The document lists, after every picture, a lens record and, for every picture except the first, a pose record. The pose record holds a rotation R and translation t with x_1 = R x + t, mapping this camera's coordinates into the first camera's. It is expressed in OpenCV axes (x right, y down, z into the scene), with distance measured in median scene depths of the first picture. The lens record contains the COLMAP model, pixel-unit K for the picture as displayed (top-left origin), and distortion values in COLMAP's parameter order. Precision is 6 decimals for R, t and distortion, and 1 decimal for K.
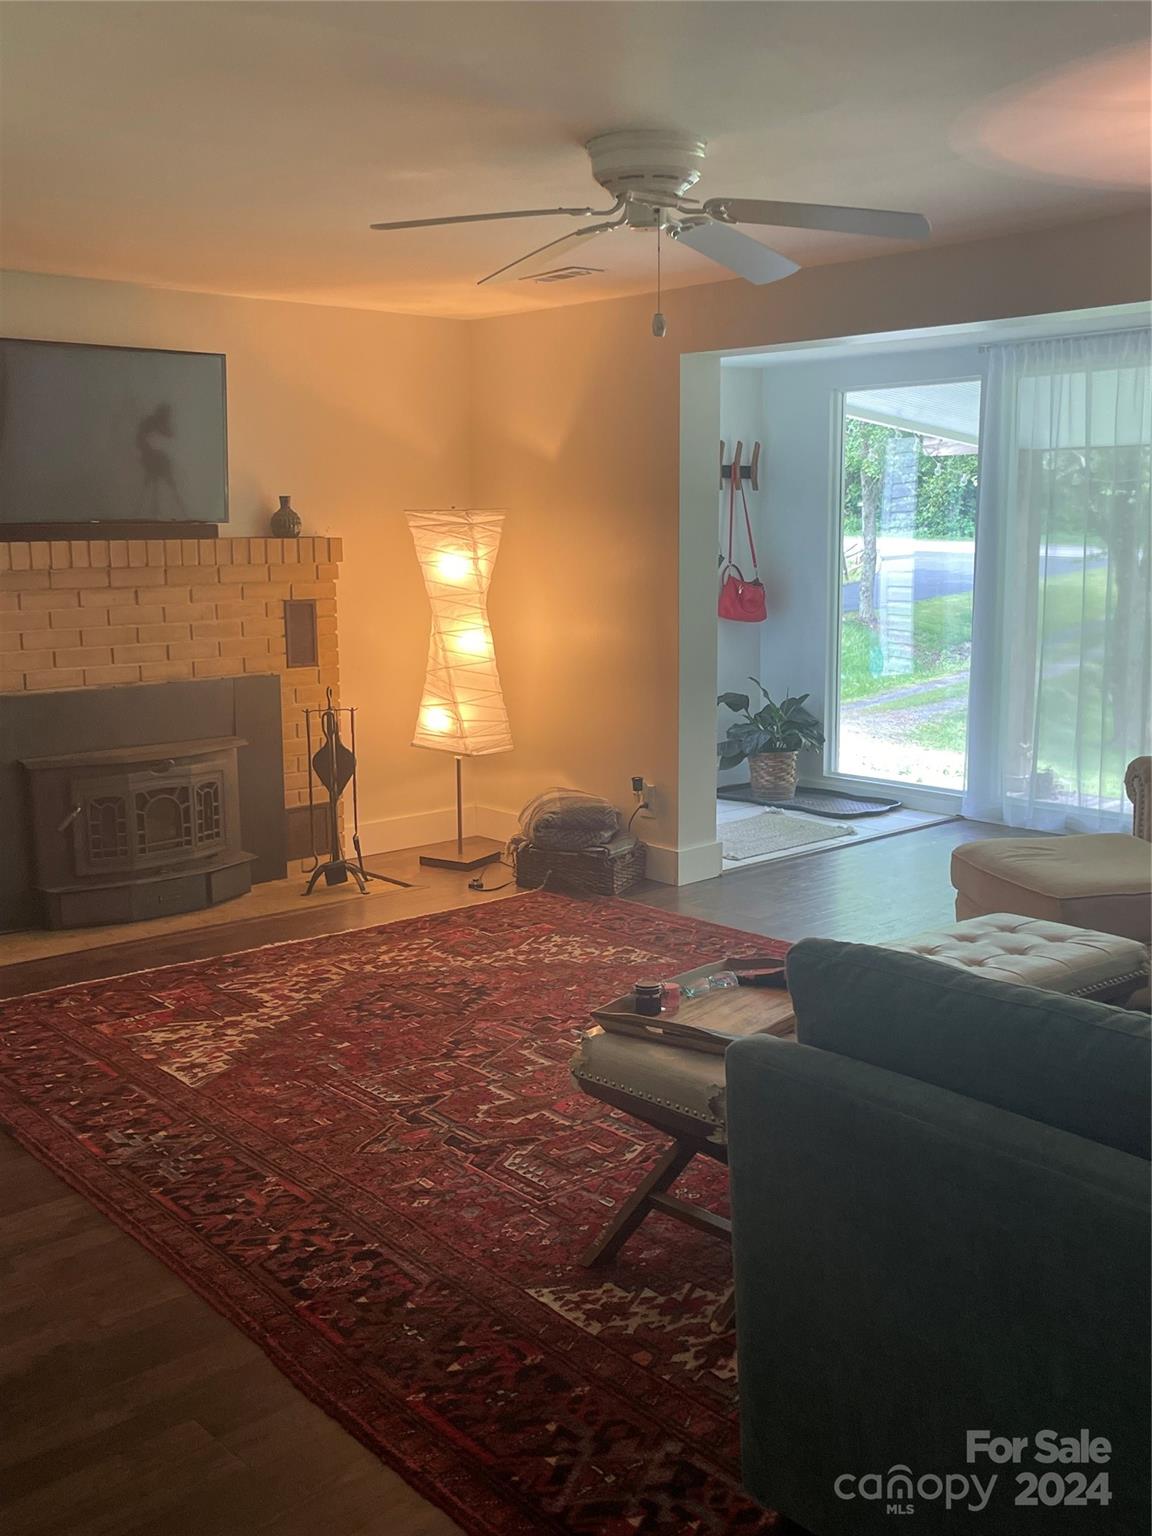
lens RADIAL K [[1573.4, 0, 578.0], [0, 1573.4, 770.3], [0, 0, 1]] dist [0.082889, 0.000000]
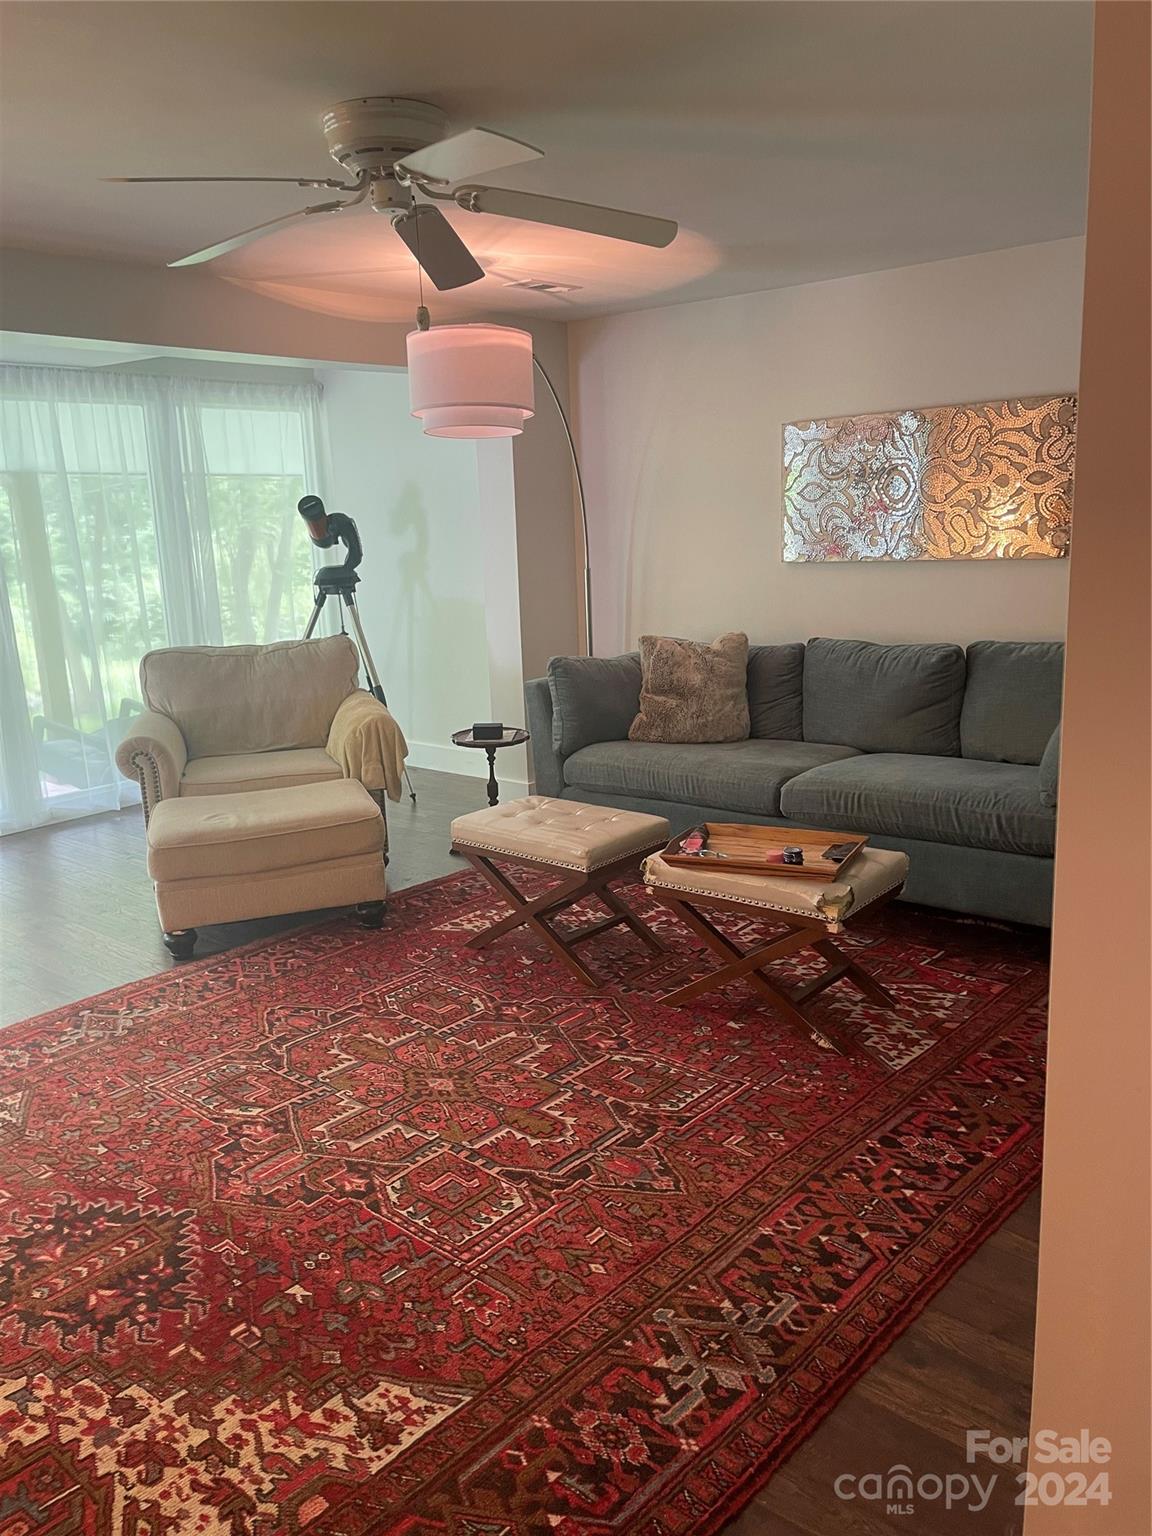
lens RADIAL K [[1150.9, 0, 582.9], [0, 1150.9, 759.2], [0, 0, 1]] dist [0.039545, -0.051266]
pose [[-0.147042, -0.192491, 0.970220, -0.563632], [0.194182, 0.956177, 0.219134, -0.124133], [-0.969882, 0.220621, -0.103220, 0.809233]]
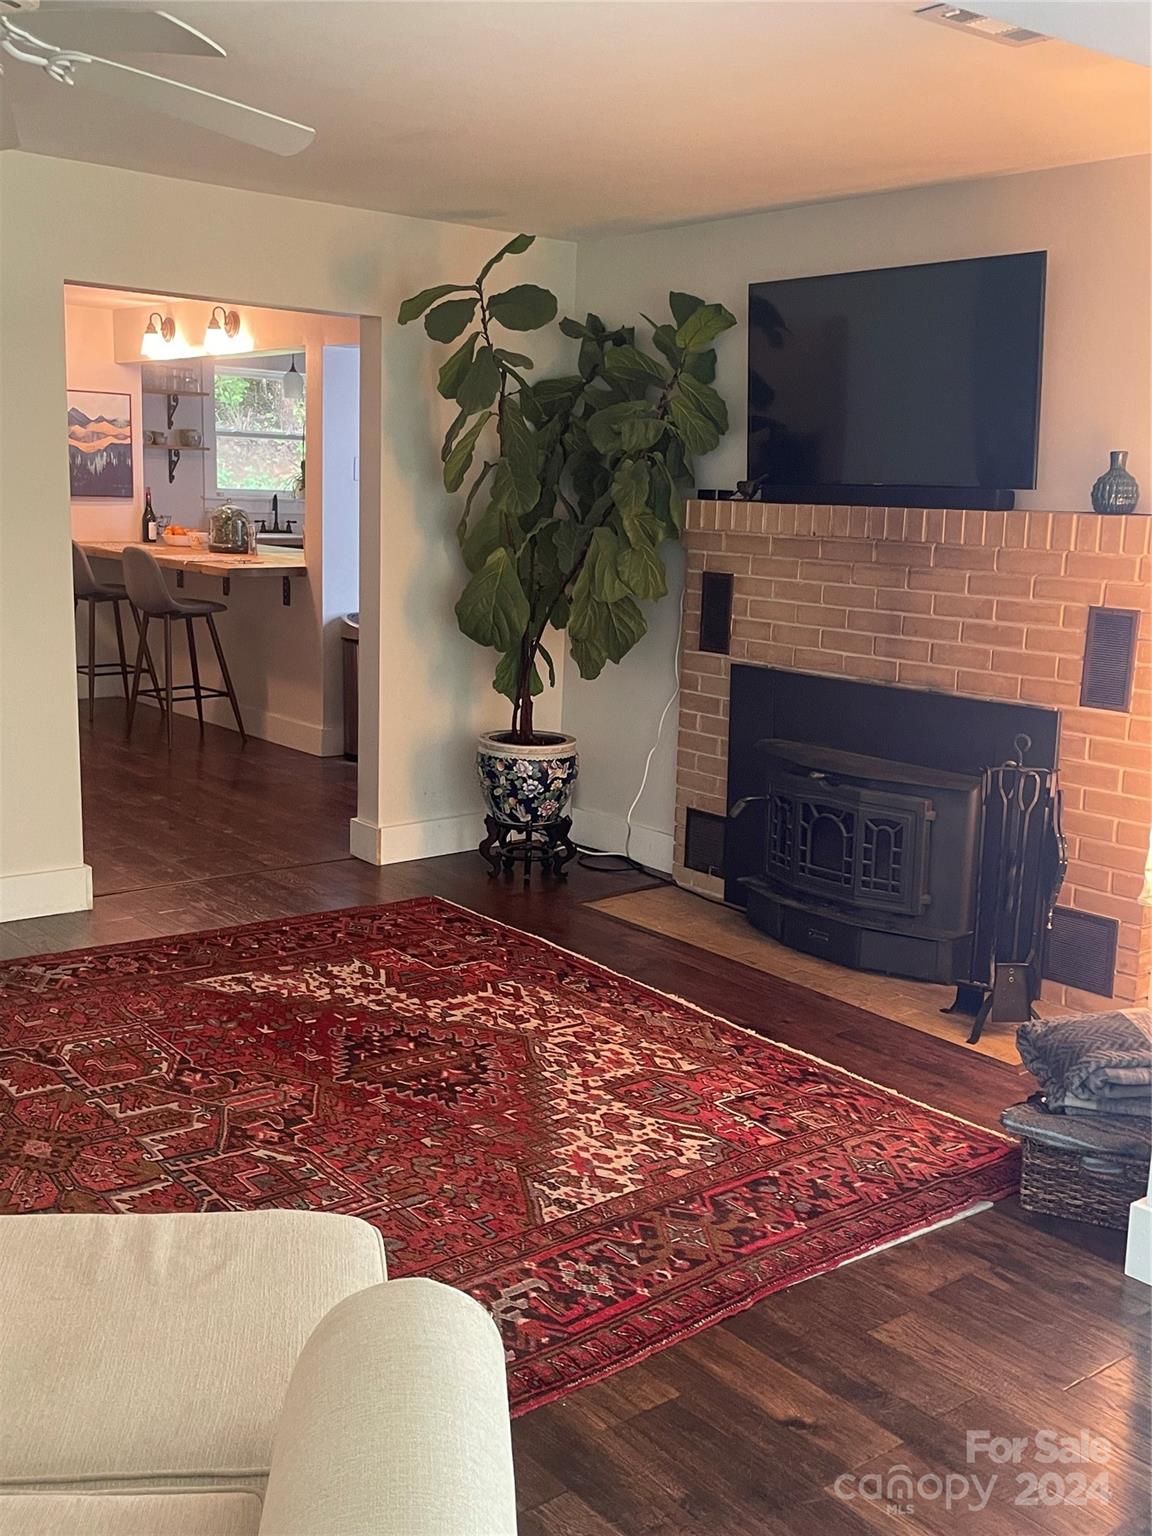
lens RADIAL K [[1573.4, 0, 587.0], [0, 1573.4, 768.3], [0, 0, 1]] dist [0.082889, 0.000000]
pose [[-0.044812, 0.194451, -0.979888, 0.671501], [-0.185756, 0.962146, 0.199426, -0.181547], [0.981574, 0.190956, -0.006995, 1.069903]]
